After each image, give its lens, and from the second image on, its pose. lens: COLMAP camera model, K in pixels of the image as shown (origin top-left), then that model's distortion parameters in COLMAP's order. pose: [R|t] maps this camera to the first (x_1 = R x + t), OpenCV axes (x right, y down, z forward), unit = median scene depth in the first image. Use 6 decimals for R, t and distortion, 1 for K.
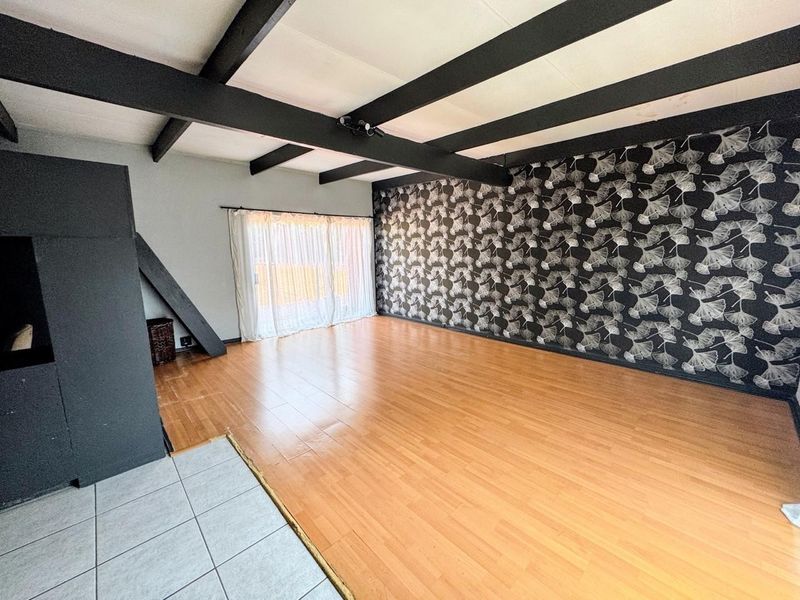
lens RADIAL K [[322.9, 0, 400.0], [0, 322.9, 300.0], [0, 0, 1]] dist [0.000771, -0.000045]
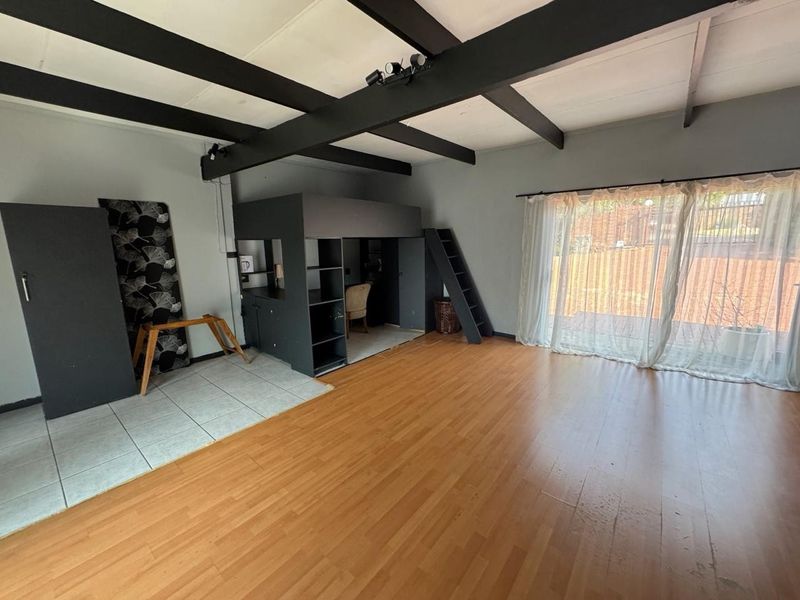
lens RADIAL K [[322.9, 0, 400.0], [0, 322.9, 300.0], [0, 0, 1]] dist [0.000771, -0.000045]
pose [[0.117103, 0.187851, -0.975192, 0.617732], [-0.144837, 0.974679, 0.170360, -0.165635], [0.982501, 0.121295, 0.141345, 0.920282]]
